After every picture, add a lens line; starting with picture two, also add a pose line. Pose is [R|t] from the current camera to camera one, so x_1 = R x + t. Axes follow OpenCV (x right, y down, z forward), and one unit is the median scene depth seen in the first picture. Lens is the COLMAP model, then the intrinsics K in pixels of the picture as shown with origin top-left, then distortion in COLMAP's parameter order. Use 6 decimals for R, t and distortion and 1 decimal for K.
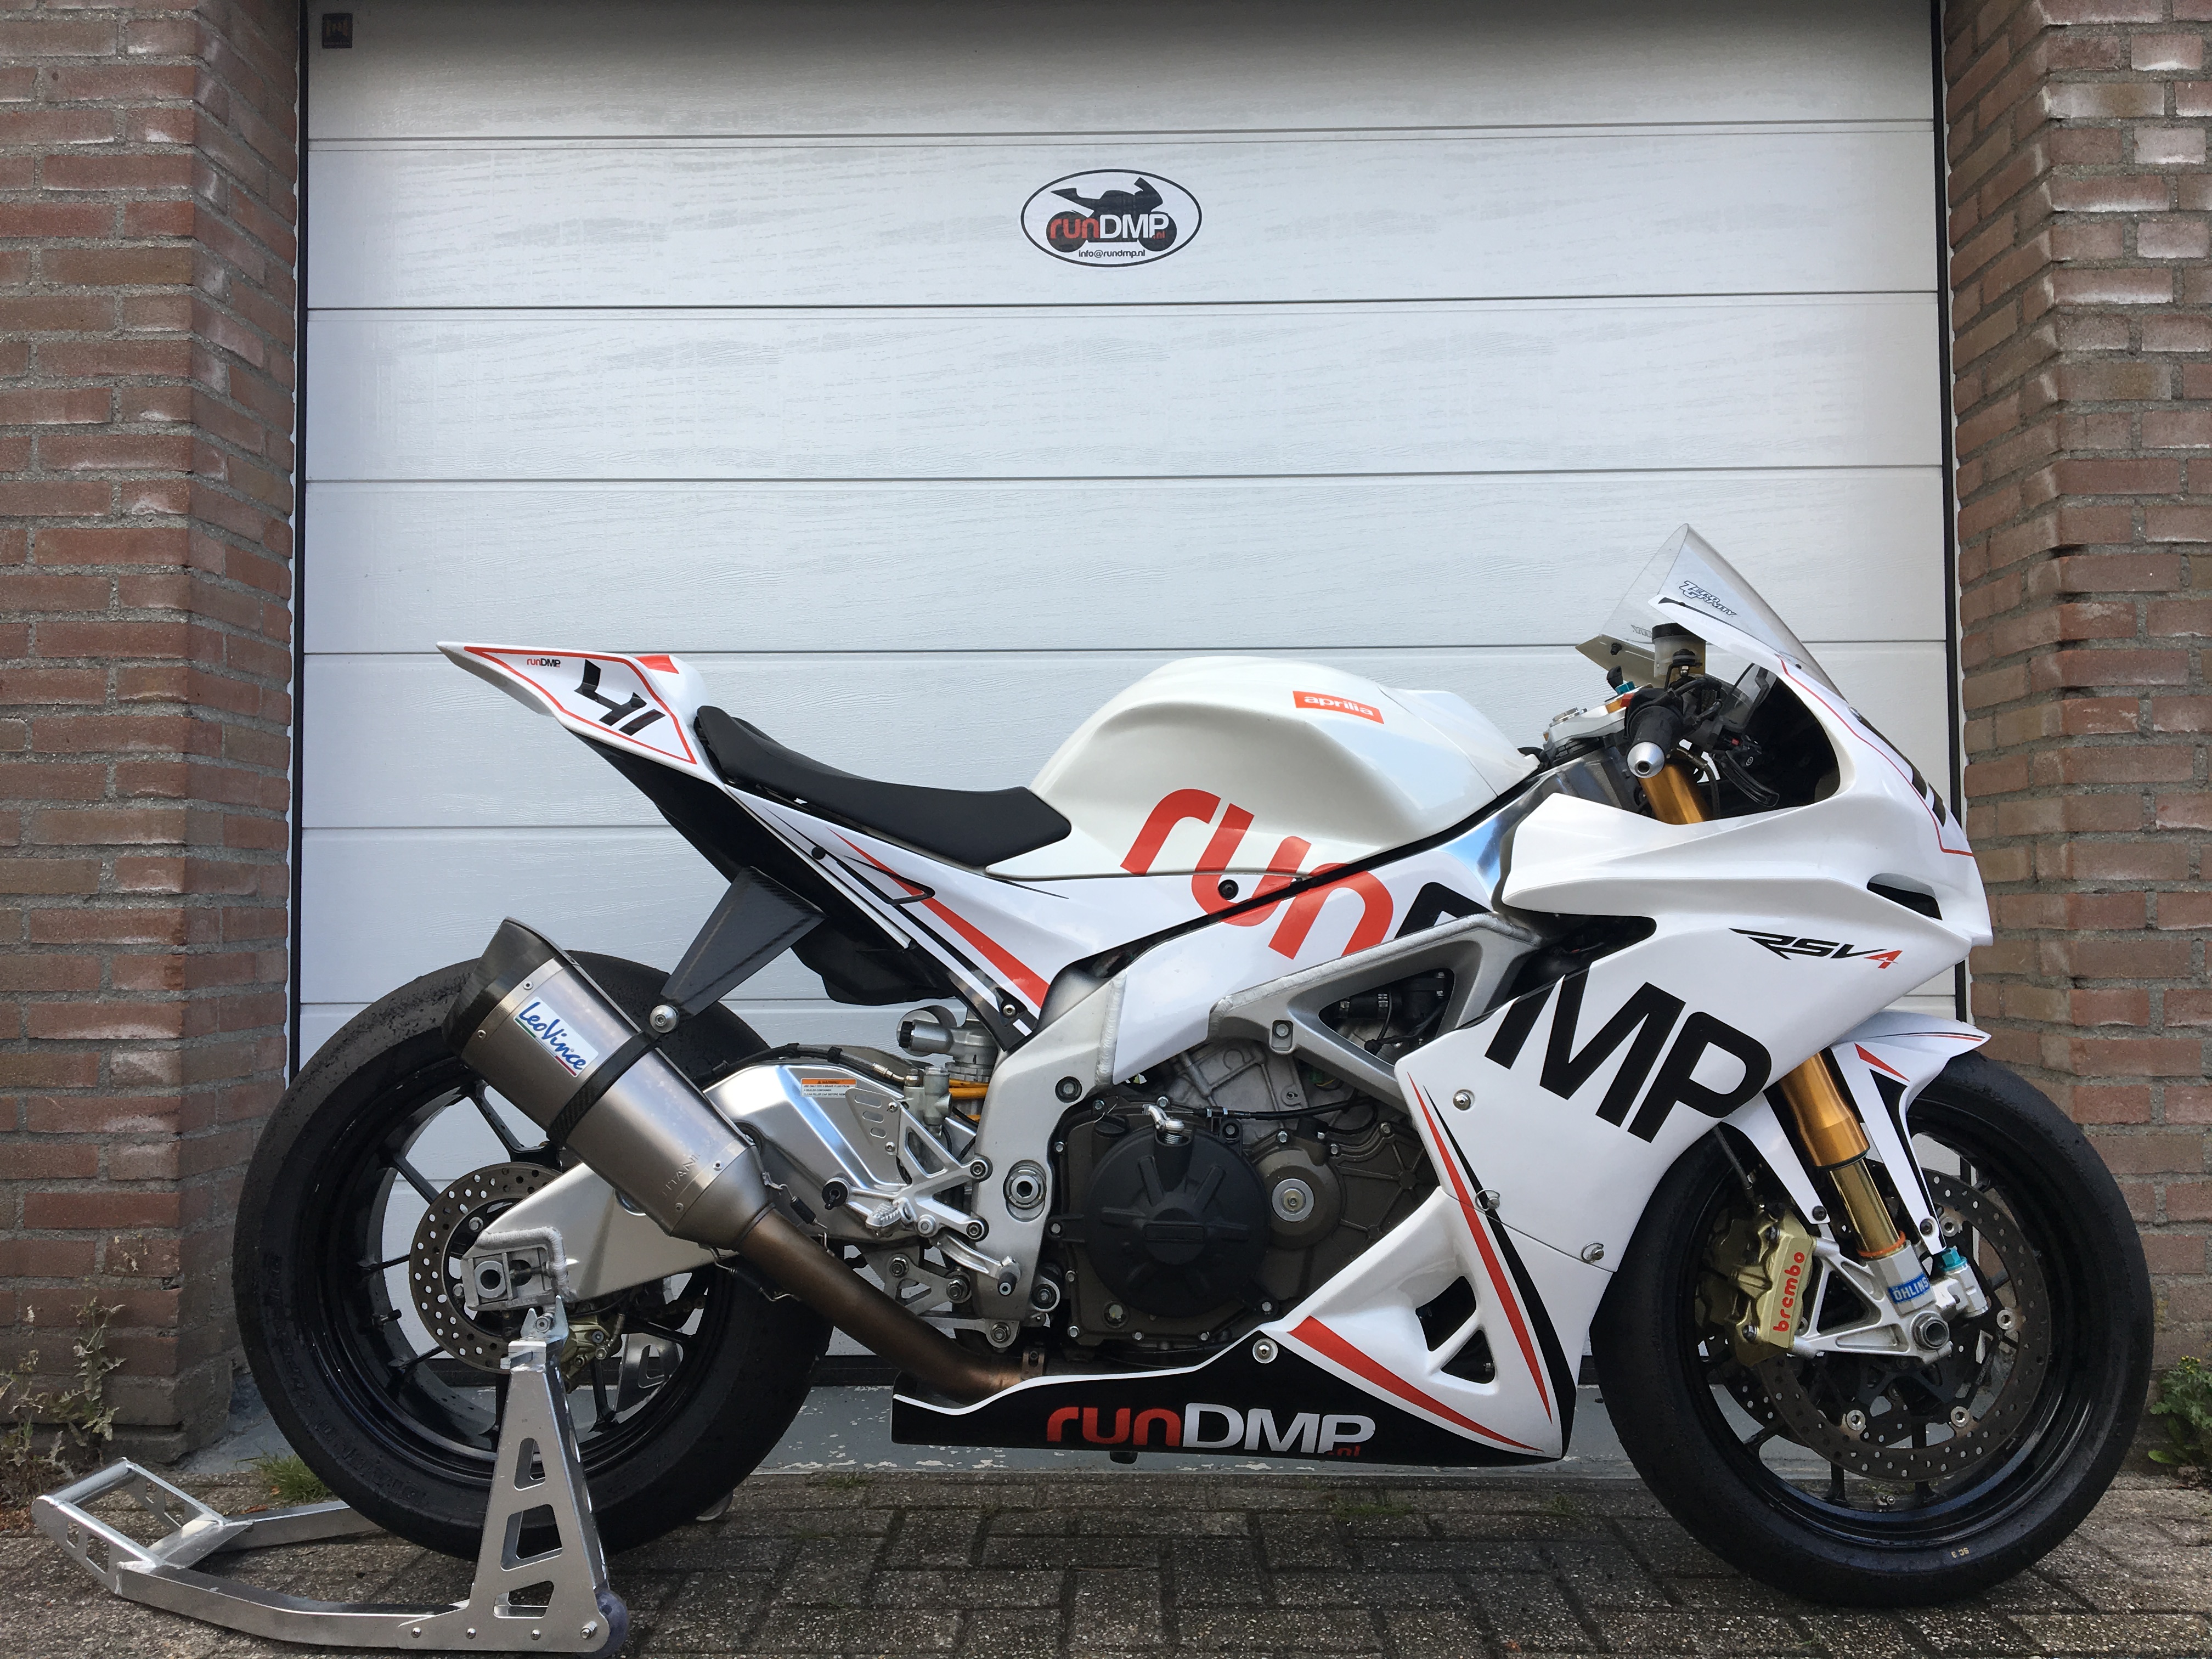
lens RADIAL K [[1864.4, 0, 1106.0], [0, 1864.4, 829.5], [0, 0, 1]] dist [0.079880, -0.093600]
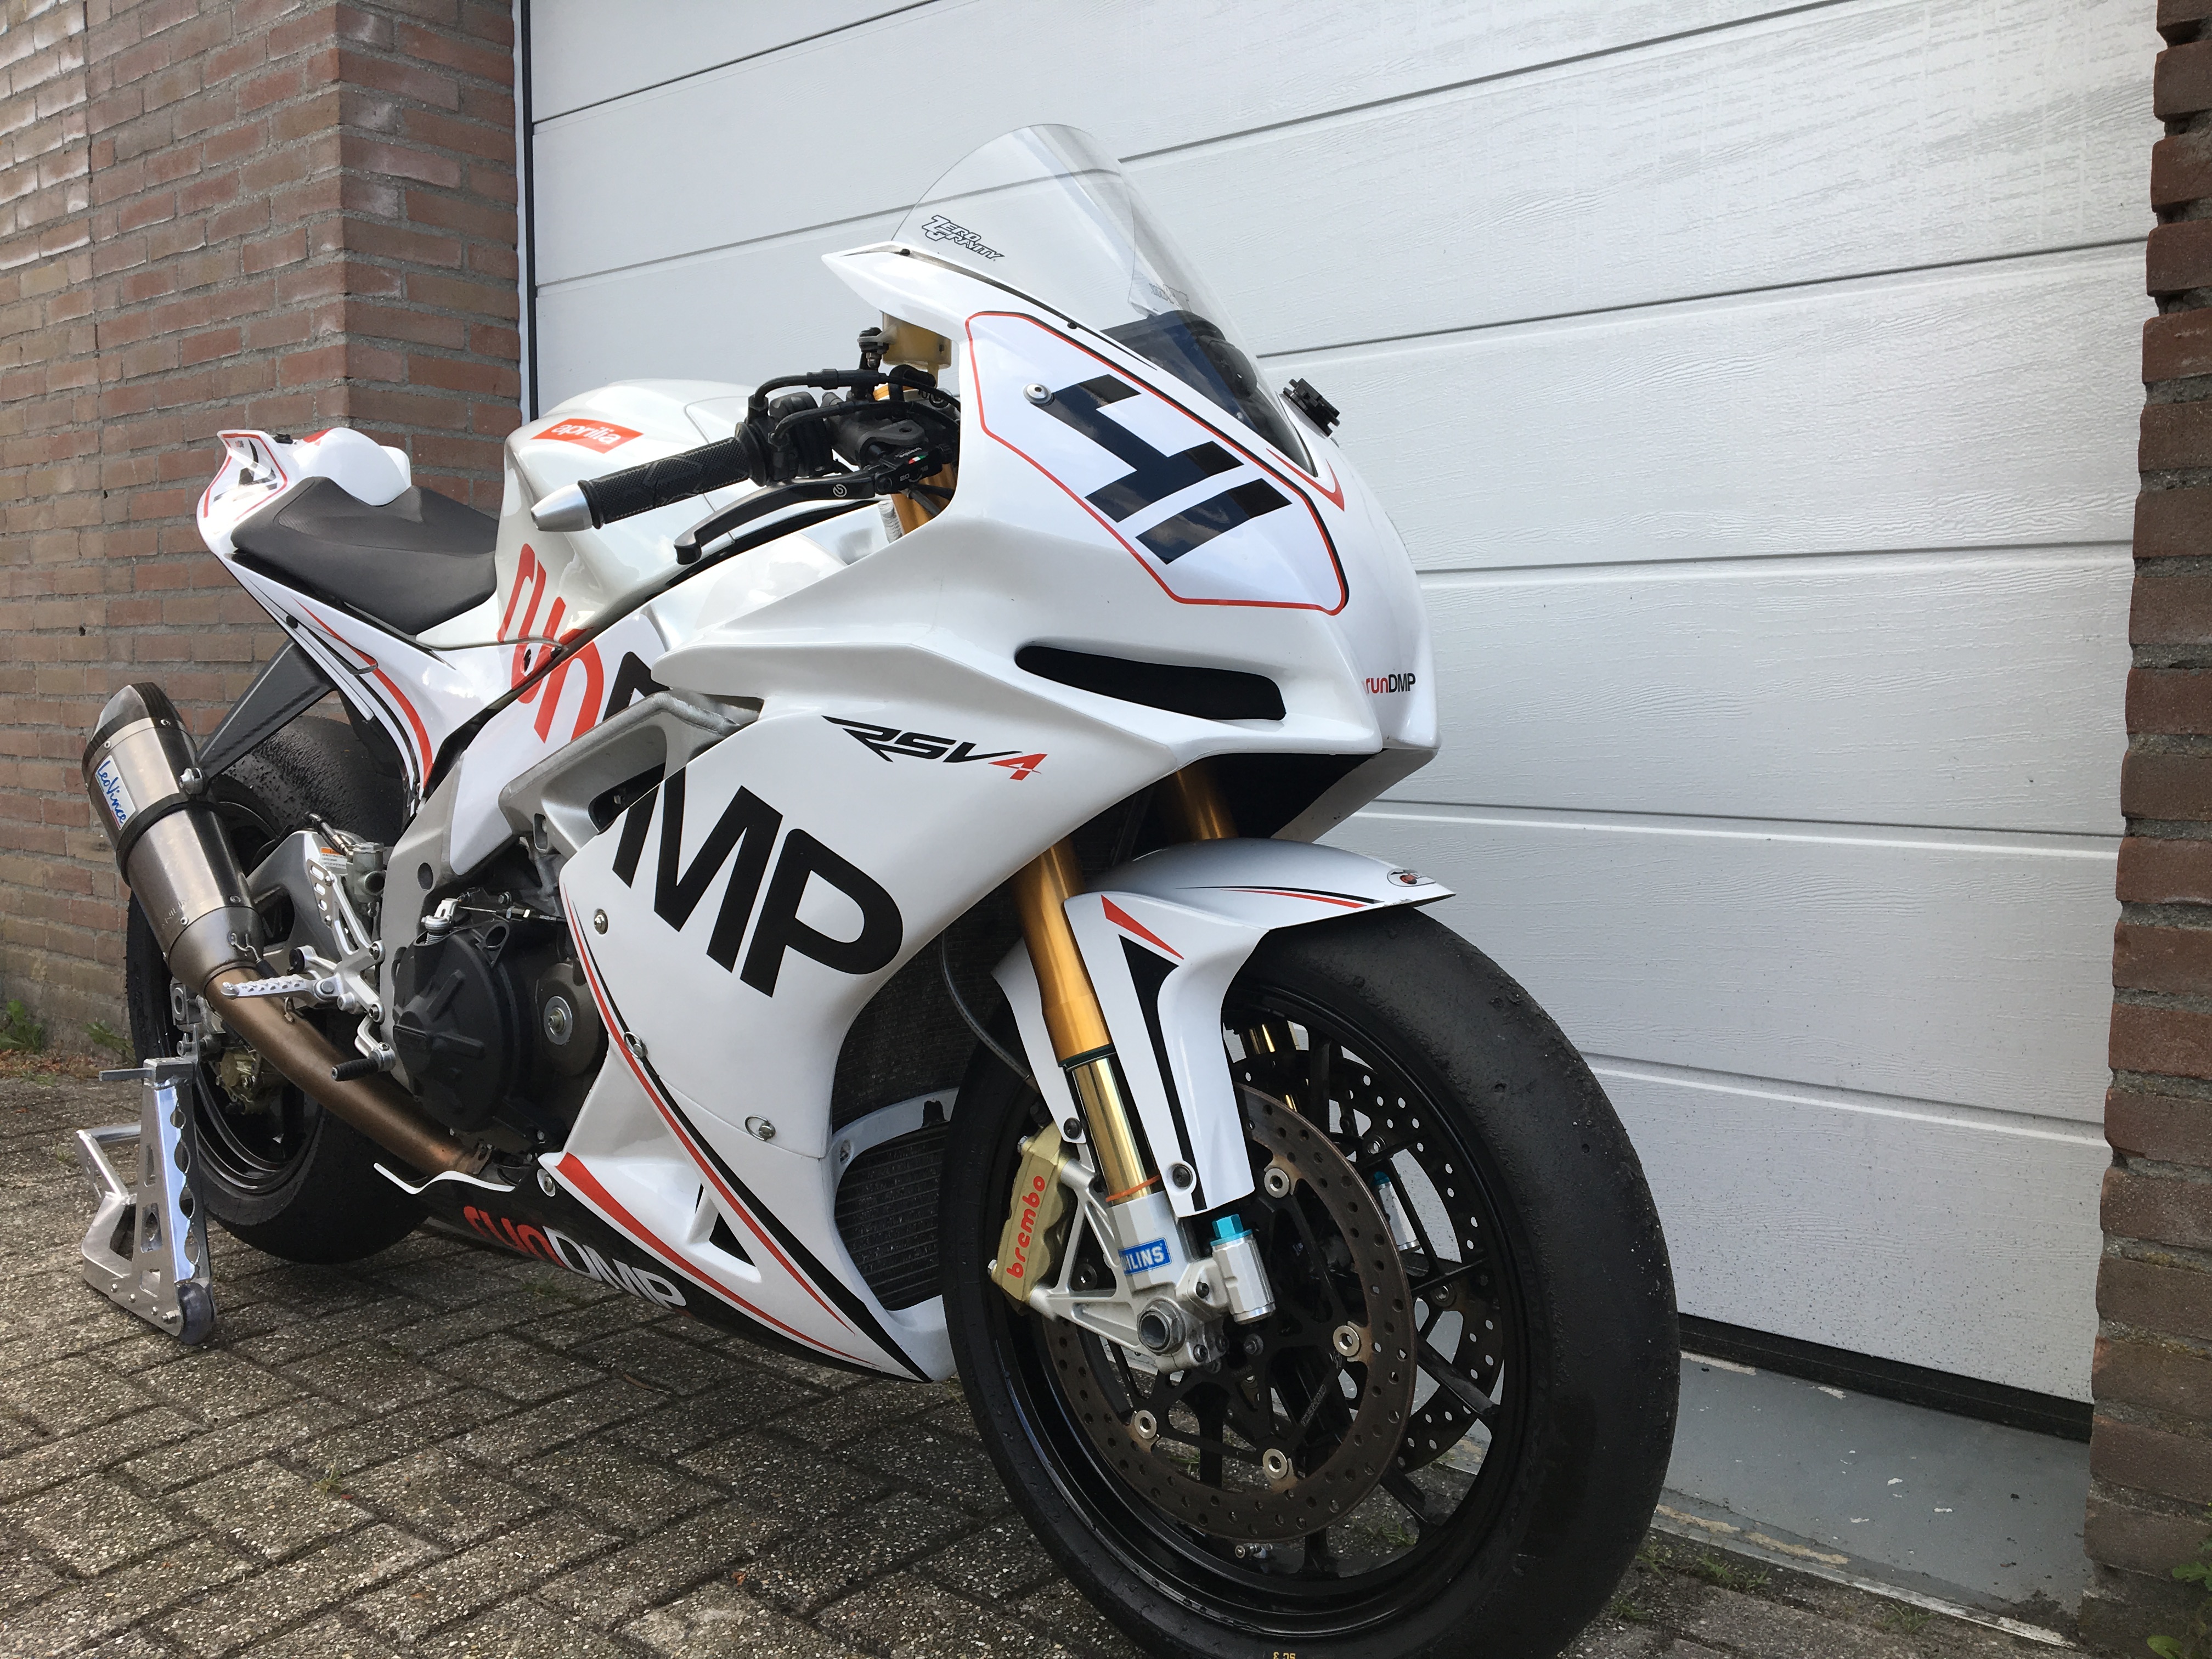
lens RADIAL K [[1864.4, 0, 1106.0], [0, 1864.4, 829.5], [0, 0, 1]] dist [0.079880, -0.093600]
pose [[0.786146, 0.057354, -0.615375, 0.604106], [0.017635, 0.993198, 0.115096, 0.010778], [0.617790, -0.101334, 0.779787, 0.354537]]
